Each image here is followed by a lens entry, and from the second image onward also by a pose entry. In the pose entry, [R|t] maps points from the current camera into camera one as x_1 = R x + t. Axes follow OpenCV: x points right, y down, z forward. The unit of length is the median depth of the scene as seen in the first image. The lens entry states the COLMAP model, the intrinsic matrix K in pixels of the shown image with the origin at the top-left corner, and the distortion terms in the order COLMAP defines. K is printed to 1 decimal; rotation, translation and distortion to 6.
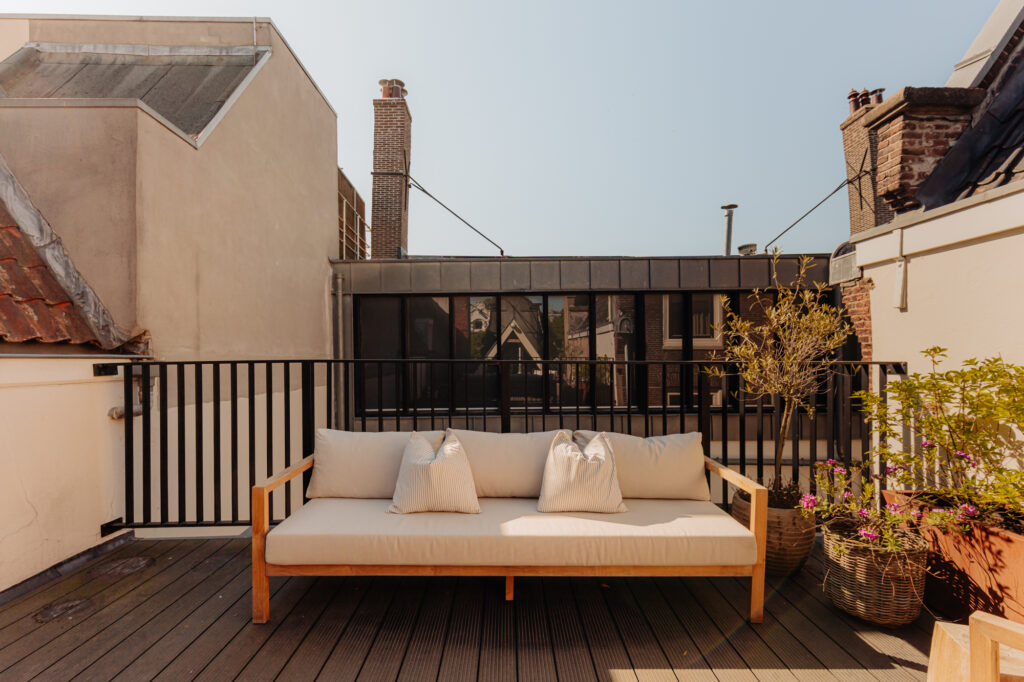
lens RADIAL K [[473.0, 0, 502.8], [0, 473.0, 362.5], [0, 0, 1]] dist [-0.025838, -0.000427]
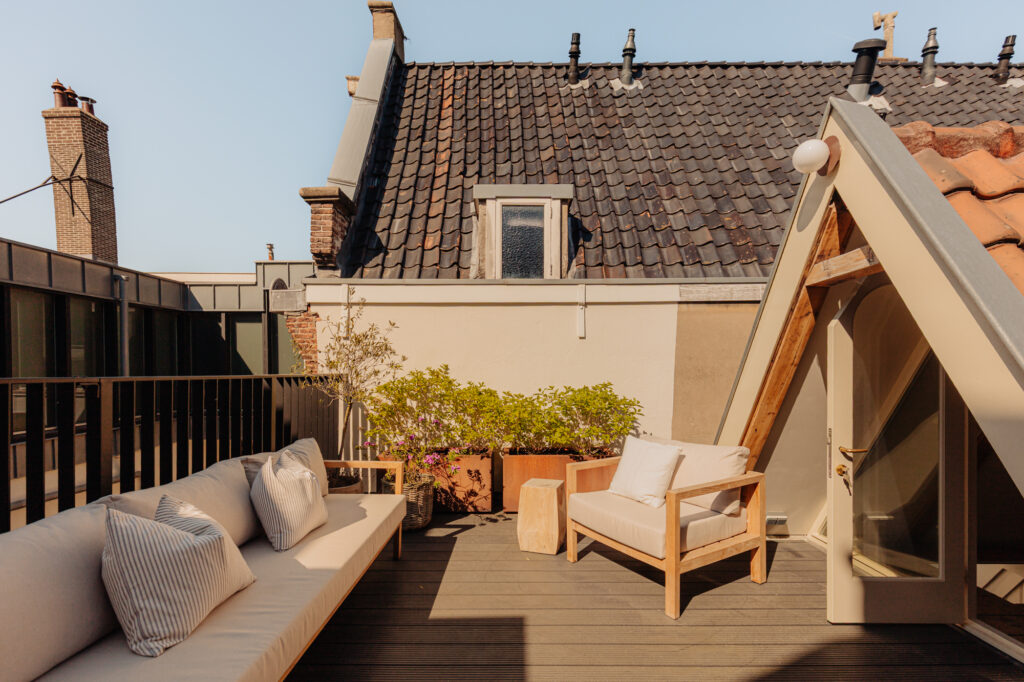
lens RADIAL K [[473.0, 0, 503.8], [0, 473.0, 370.8], [0, 0, 1]] dist [-0.025838, -0.000427]
pose [[-0.004714, -0.001666, 0.999988, -0.175592], [0.013367, 0.999909, 0.001729, -0.001848], [-0.999900, 0.013375, -0.004691, 0.134410]]
